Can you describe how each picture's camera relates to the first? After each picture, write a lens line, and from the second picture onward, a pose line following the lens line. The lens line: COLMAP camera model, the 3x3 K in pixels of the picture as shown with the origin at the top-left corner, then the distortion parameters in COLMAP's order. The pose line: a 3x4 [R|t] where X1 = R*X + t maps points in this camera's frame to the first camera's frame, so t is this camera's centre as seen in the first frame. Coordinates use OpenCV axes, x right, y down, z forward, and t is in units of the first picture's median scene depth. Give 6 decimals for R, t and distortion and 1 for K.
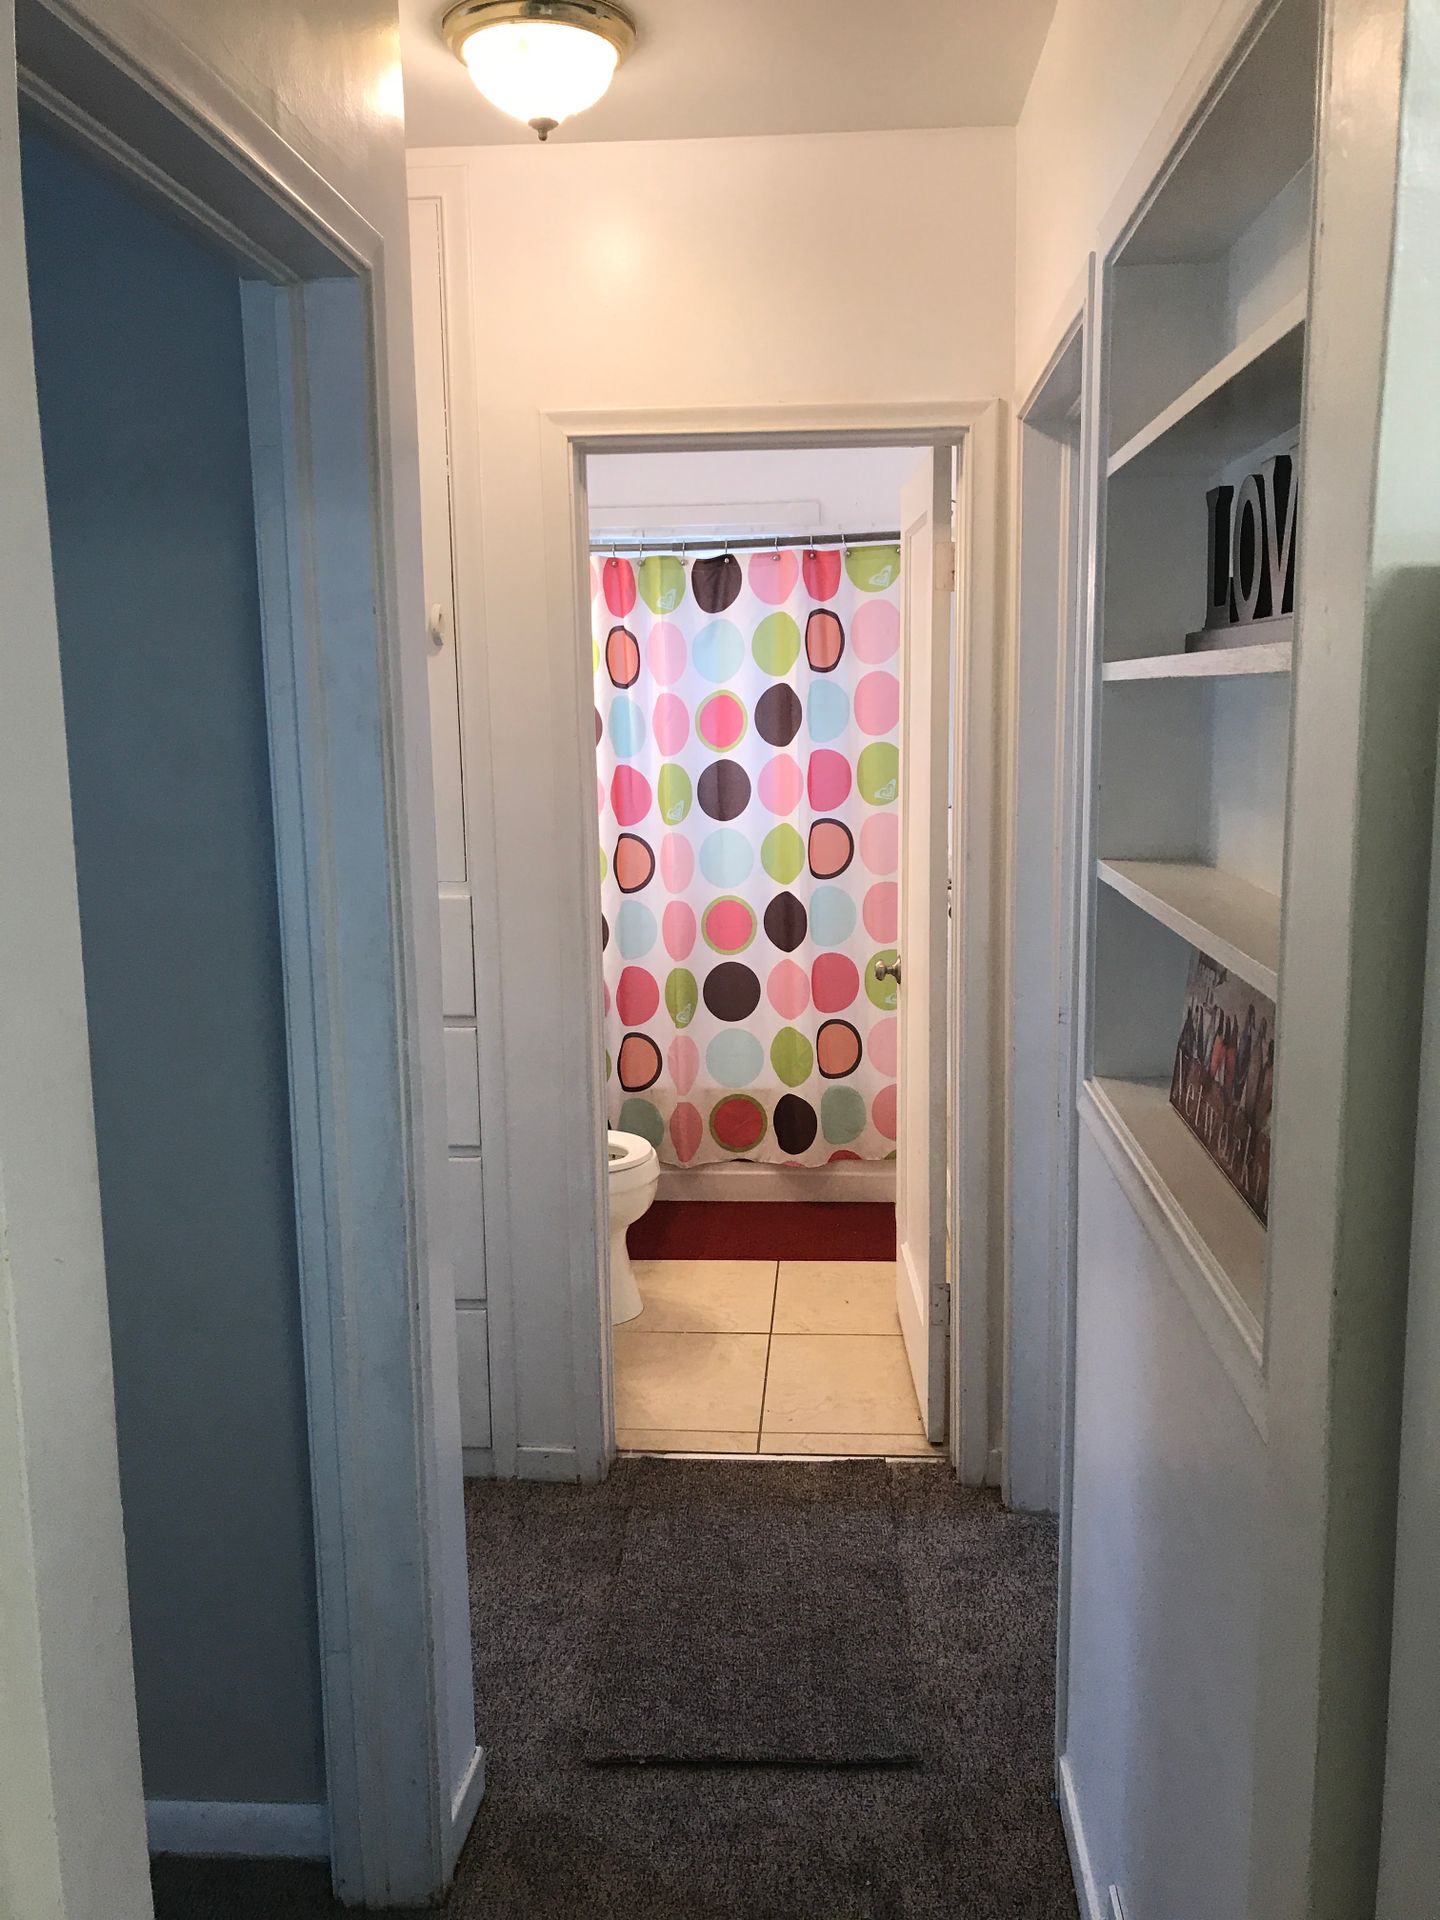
lens RADIAL K [[1572.4, 0, 745.3], [0, 1572.4, 996.3], [0, 0, 1]] dist [0.045421, -0.054619]
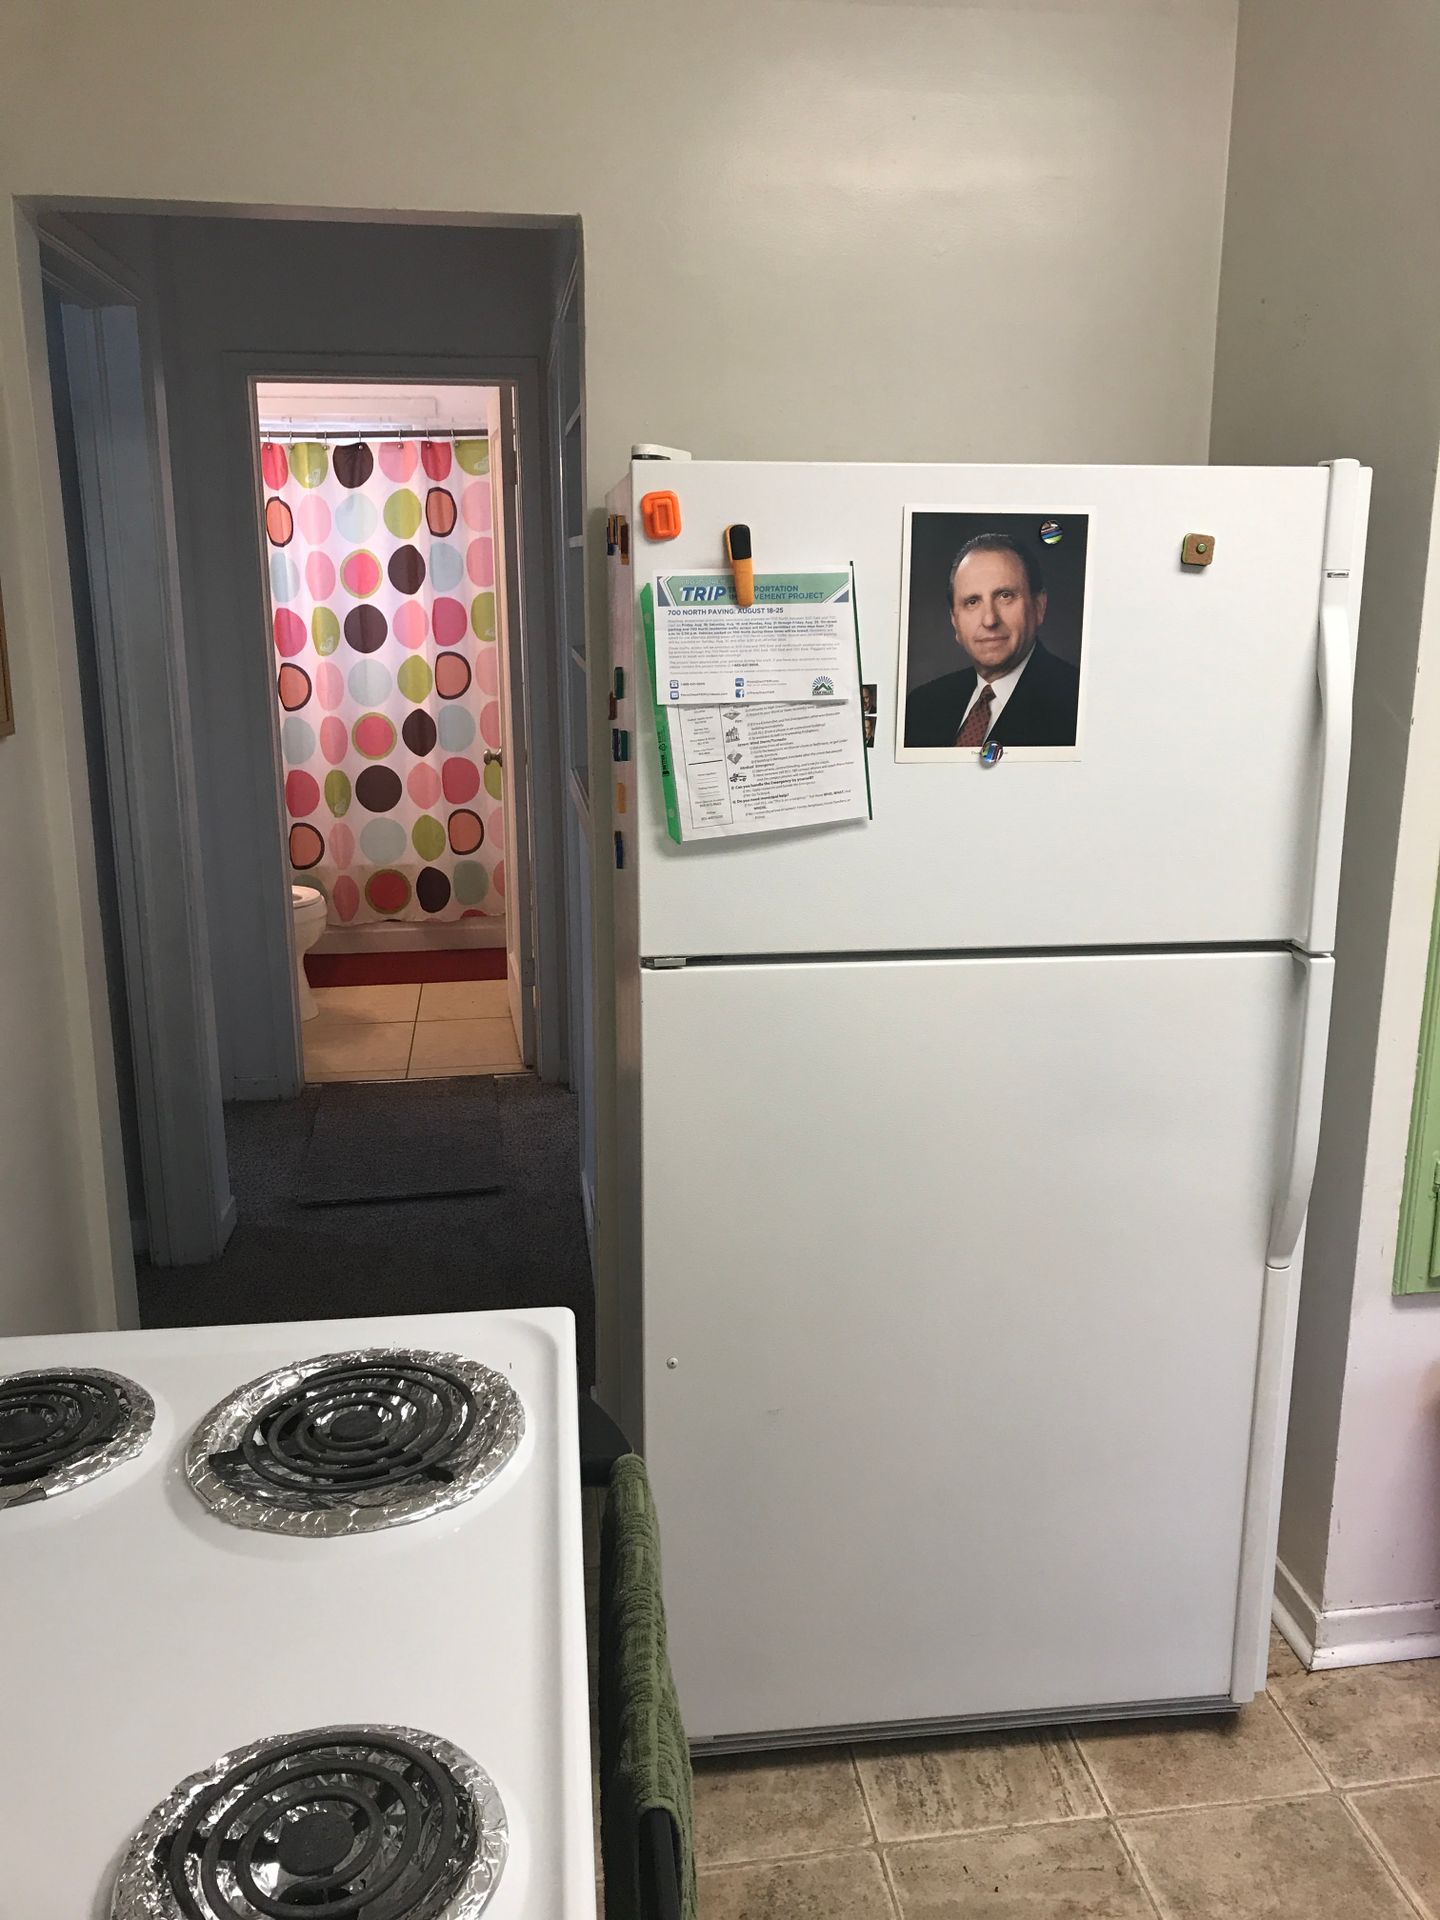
lens RADIAL K [[1572.4, 0, 734.4], [0, 1572.4, 940.7], [0, 0, 1]] dist [0.045421, -0.054619]
pose [[0.978188, -0.036207, 0.204540, 0.007922], [0.026076, 0.998306, 0.052012, 0.063813], [-0.206077, -0.045544, 0.977475, -0.330735]]
